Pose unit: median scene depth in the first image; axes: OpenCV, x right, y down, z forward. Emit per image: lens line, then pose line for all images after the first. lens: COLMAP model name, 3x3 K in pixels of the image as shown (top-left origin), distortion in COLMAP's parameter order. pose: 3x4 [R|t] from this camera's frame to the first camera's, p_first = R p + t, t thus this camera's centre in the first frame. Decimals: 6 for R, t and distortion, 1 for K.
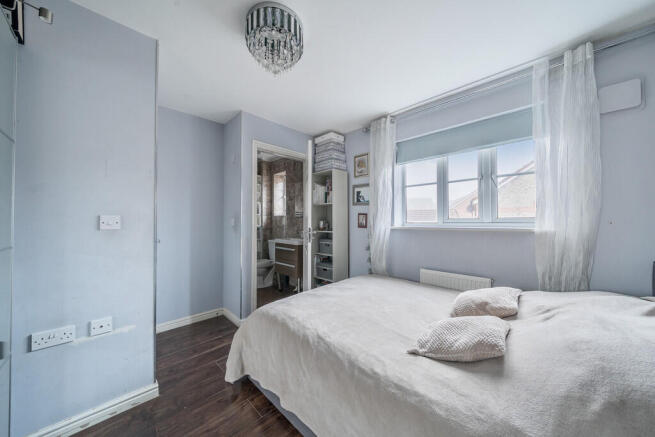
lens RADIAL K [[224.8, 0, 327.5], [0, 224.8, 218.5], [0, 0, 1]] dist [-0.000968, -0.000108]
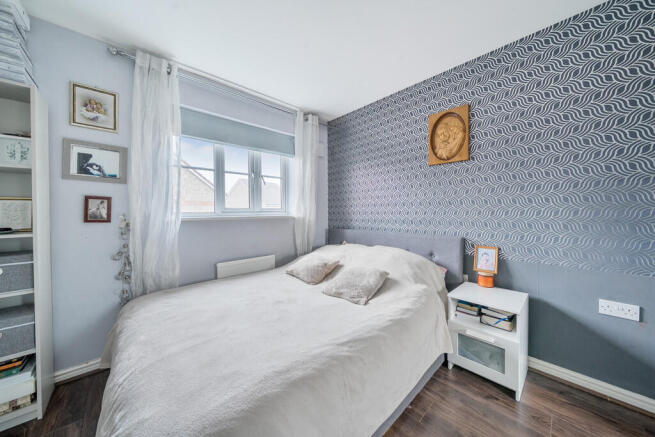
lens RADIAL K [[222.2, 0, 326.5], [0, 222.2, 210.7], [0, 0, 1]] dist [-0.000445, -0.000038]
pose [[0.047712, -0.001526, 0.998860, -0.421150], [-0.011461, 0.999932, 0.002076, 0.005580], [-0.998795, -0.011547, 0.047691, 0.483013]]
